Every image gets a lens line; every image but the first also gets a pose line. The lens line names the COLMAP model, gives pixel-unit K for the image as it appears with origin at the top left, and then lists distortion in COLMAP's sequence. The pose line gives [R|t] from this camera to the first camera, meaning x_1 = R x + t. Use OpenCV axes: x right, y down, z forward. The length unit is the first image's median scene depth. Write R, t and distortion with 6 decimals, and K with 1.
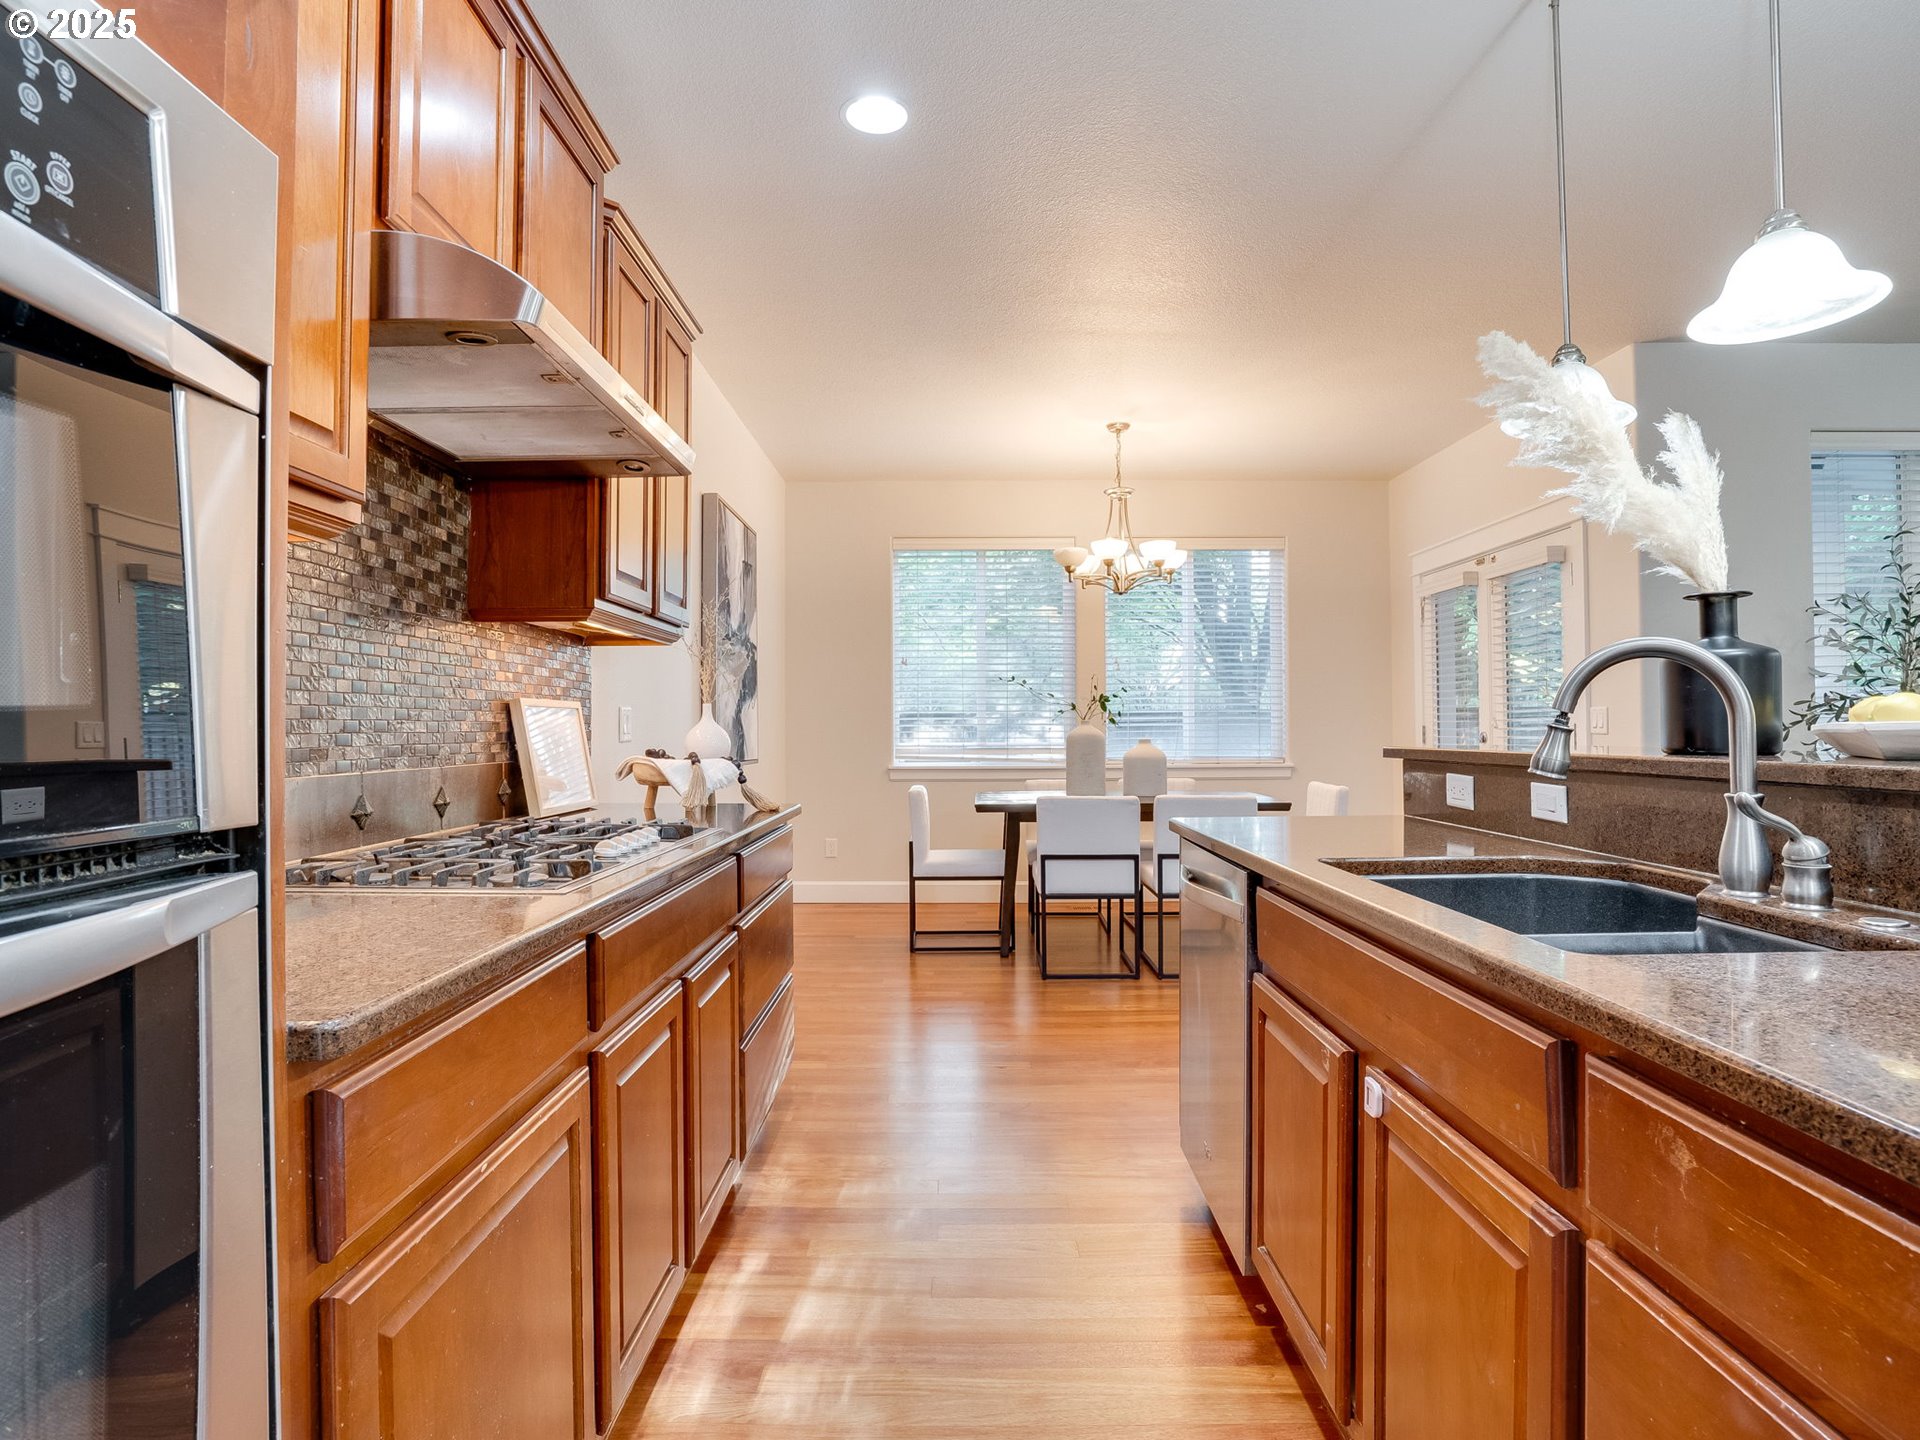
lens RADIAL K [[1023.3, 0, 951.4], [0, 1023.3, 716.0], [0, 0, 1]] dist [-0.064823, 0.031158]
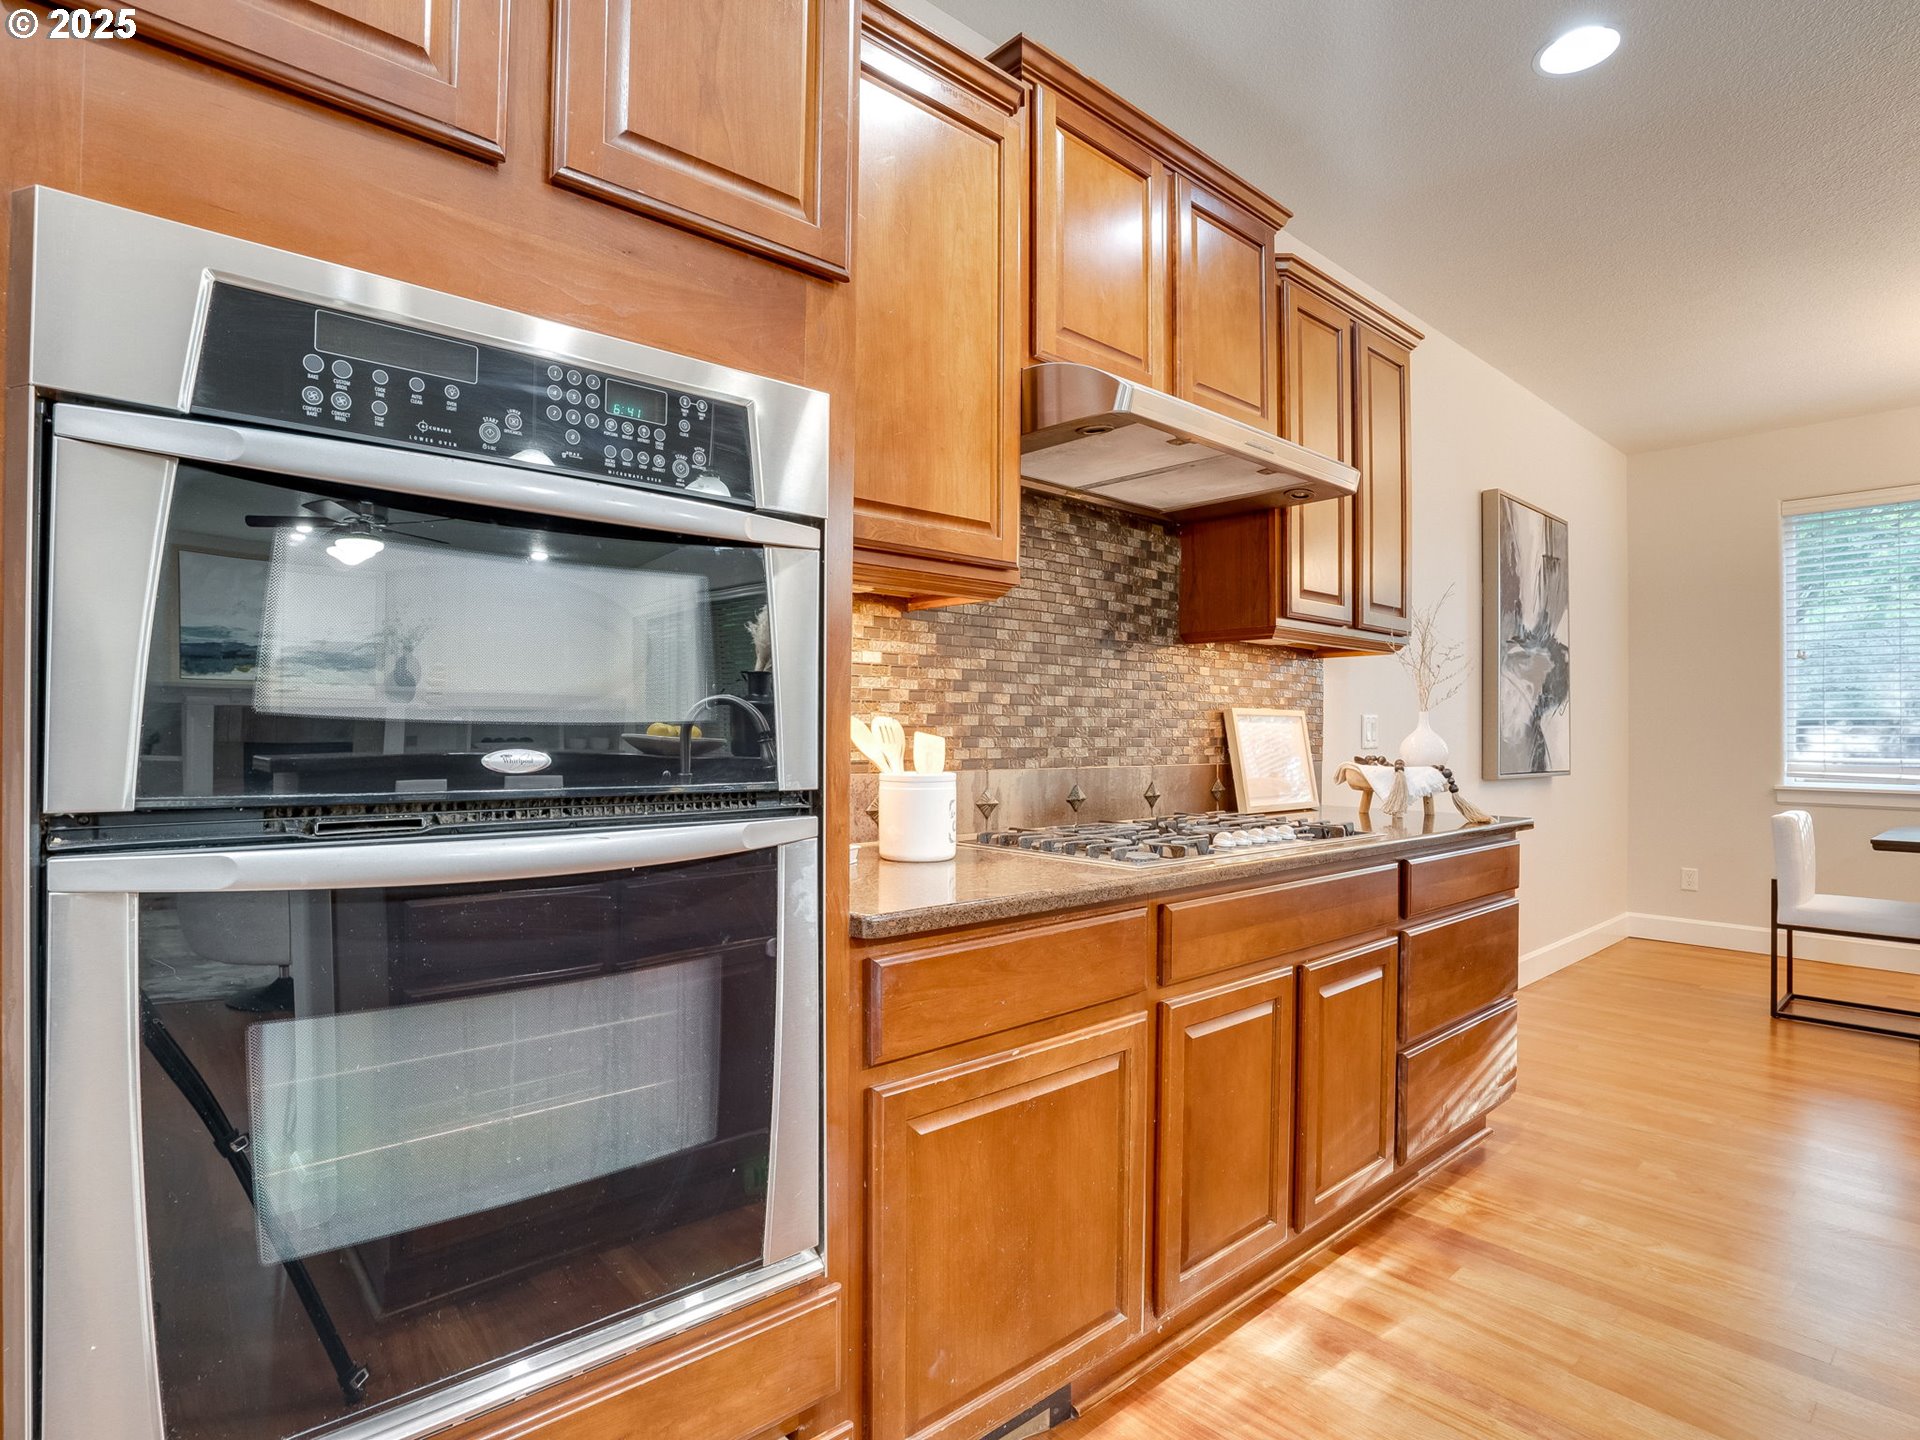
lens RADIAL K [[1008.1, 0, 939.7], [0, 1008.1, 722.3], [0, 0, 1]] dist [-0.071013, 0.029982]
pose [[0.661898, 0.000437, -0.749594, 0.224789], [-0.000483, 1.000000, 0.000156, -0.001868], [0.749594, 0.000258, 0.661898, 0.004599]]
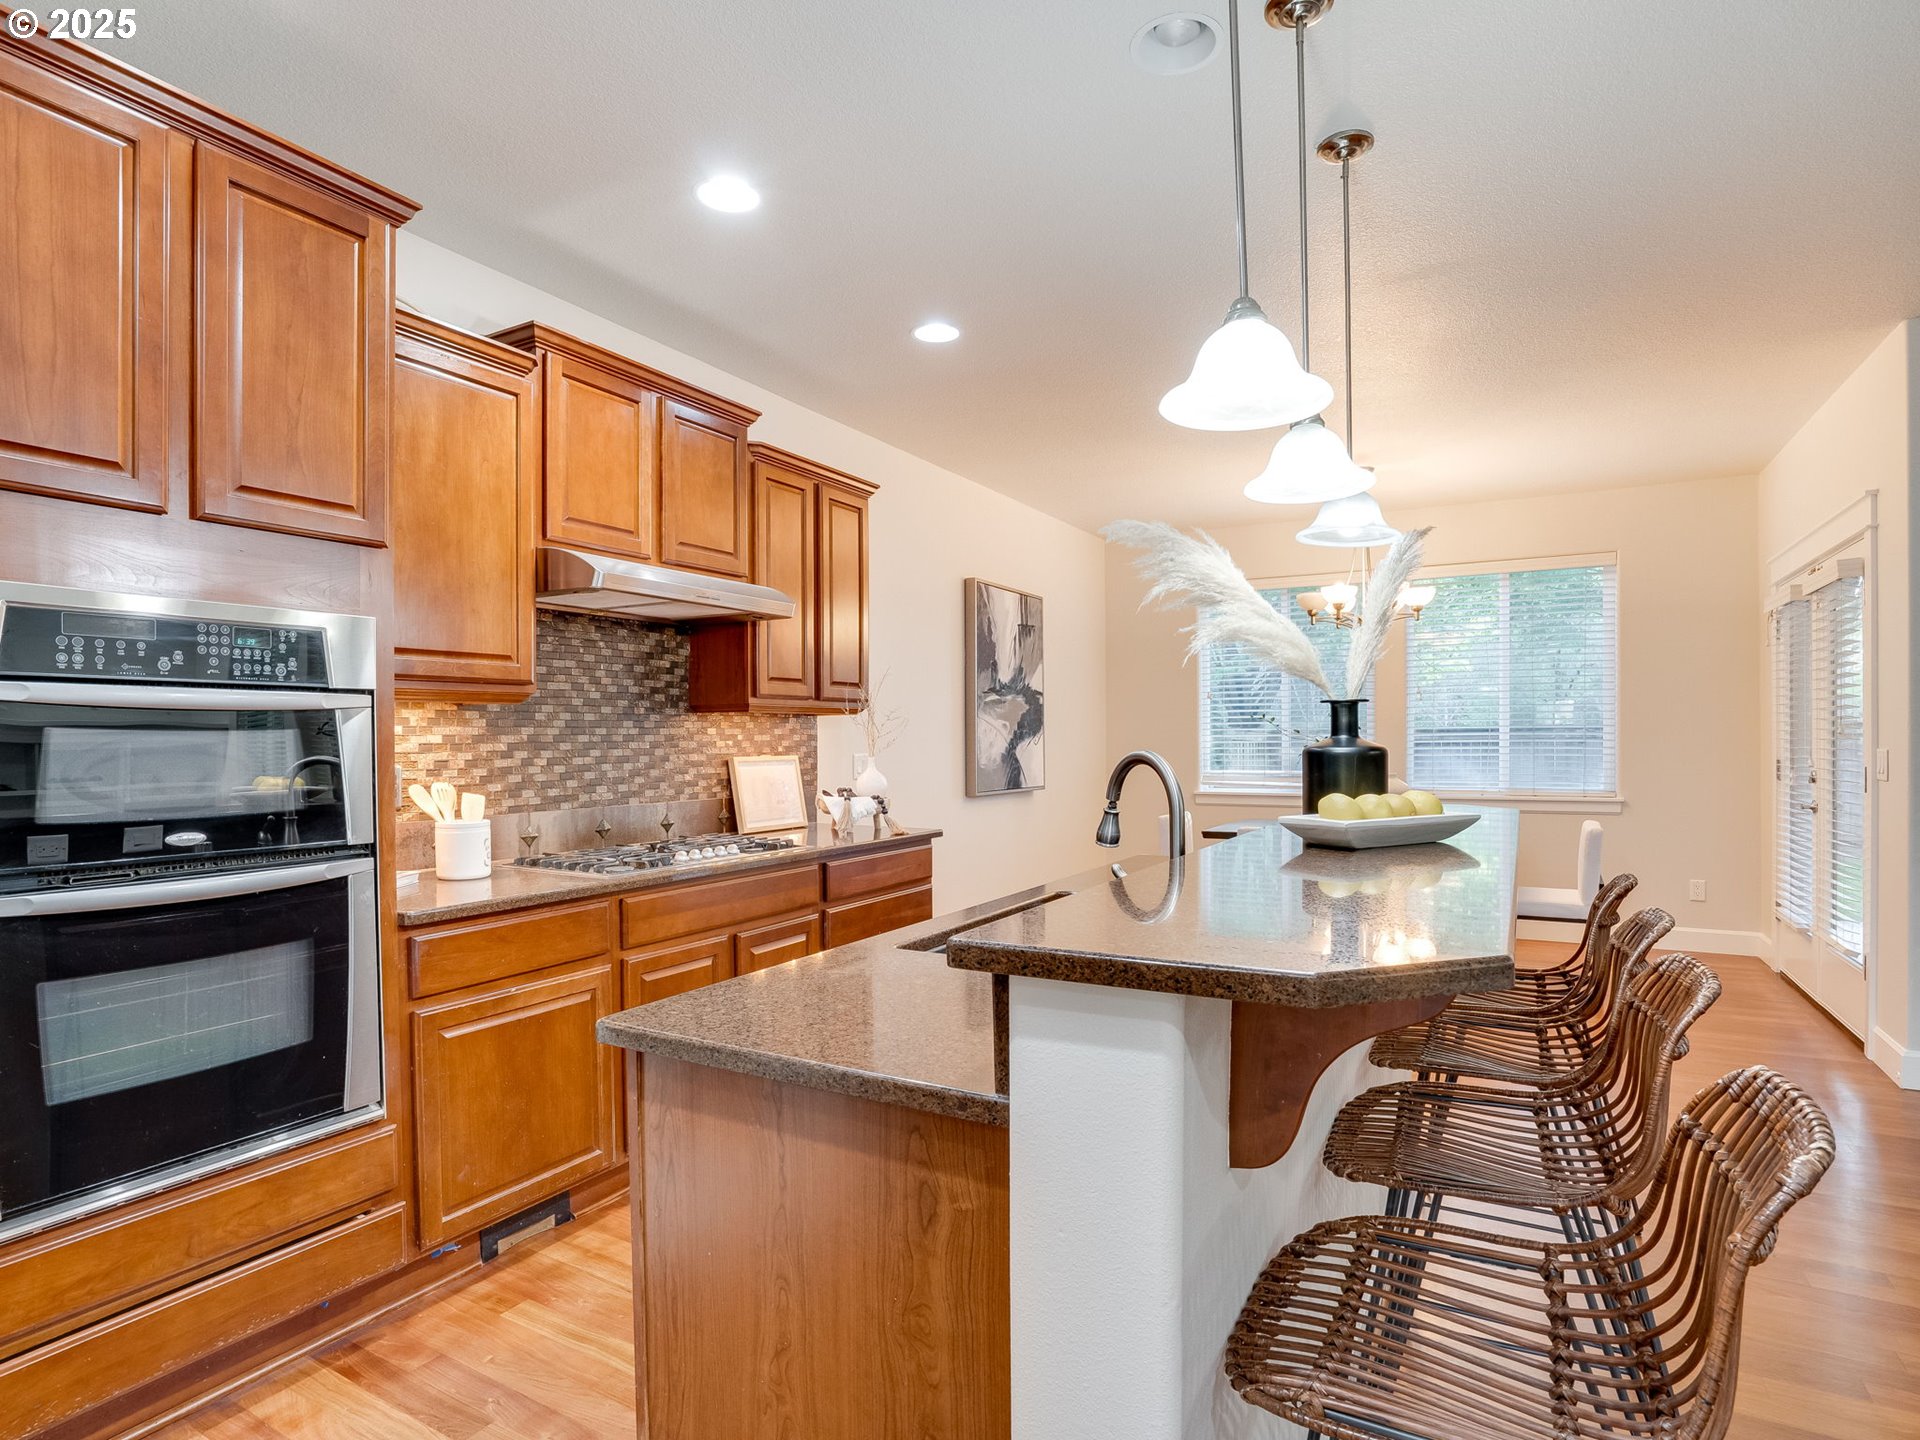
lens RADIAL K [[1019.5, 0, 943.3], [0, 1019.5, 748.4], [0, 0, 1]] dist [-0.066651, 0.031828]
pose [[0.869403, 0.002838, -0.494095, 0.710301], [0.009251, 0.999715, 0.022020, -0.070208], [0.494016, -0.023715, 0.869129, -0.239890]]
